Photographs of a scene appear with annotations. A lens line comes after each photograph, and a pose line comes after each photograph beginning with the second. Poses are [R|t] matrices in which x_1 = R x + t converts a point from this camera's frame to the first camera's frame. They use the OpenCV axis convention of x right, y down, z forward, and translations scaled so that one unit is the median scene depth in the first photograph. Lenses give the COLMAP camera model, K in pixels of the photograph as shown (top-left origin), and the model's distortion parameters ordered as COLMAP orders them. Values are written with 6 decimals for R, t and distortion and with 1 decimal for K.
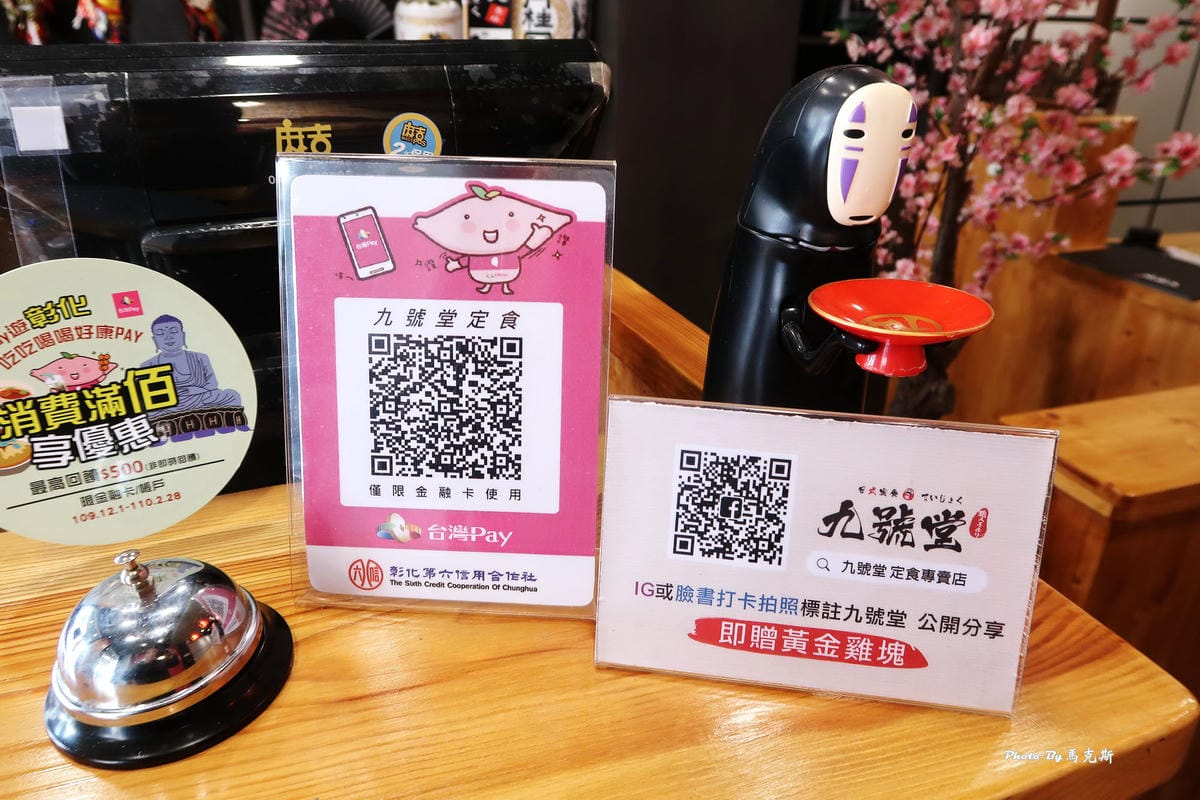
lens RADIAL K [[823.5, 0, 600.0], [0, 823.5, 400.0], [0, 0, 1]] dist [-0.017897, 0.005791]
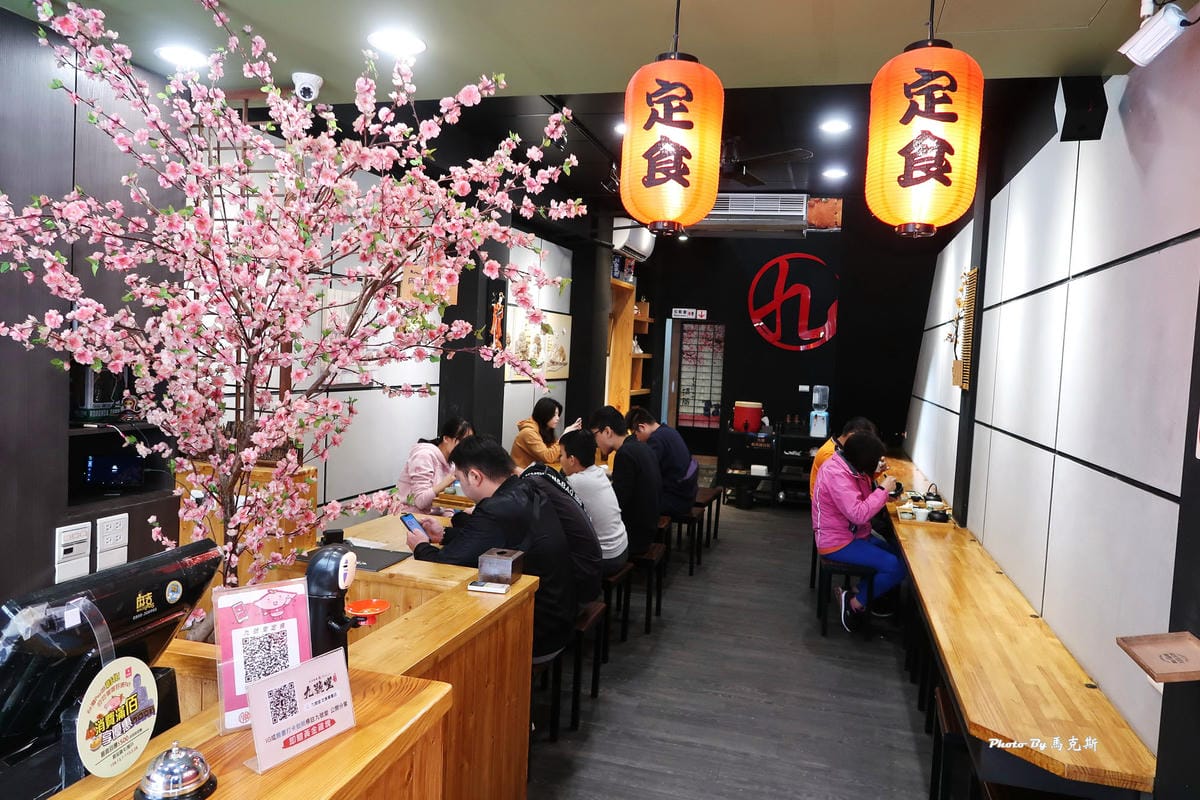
lens RADIAL K [[823.5, 0, 600.0], [0, 823.5, 400.0], [0, 0, 1]] dist [-0.017897, 0.005791]
pose [[0.581497, -0.031858, 0.812925, -1.776519], [0.311758, 0.931680, -0.186493, 0.034542], [-0.751444, 0.361881, 0.551701, -1.945354]]
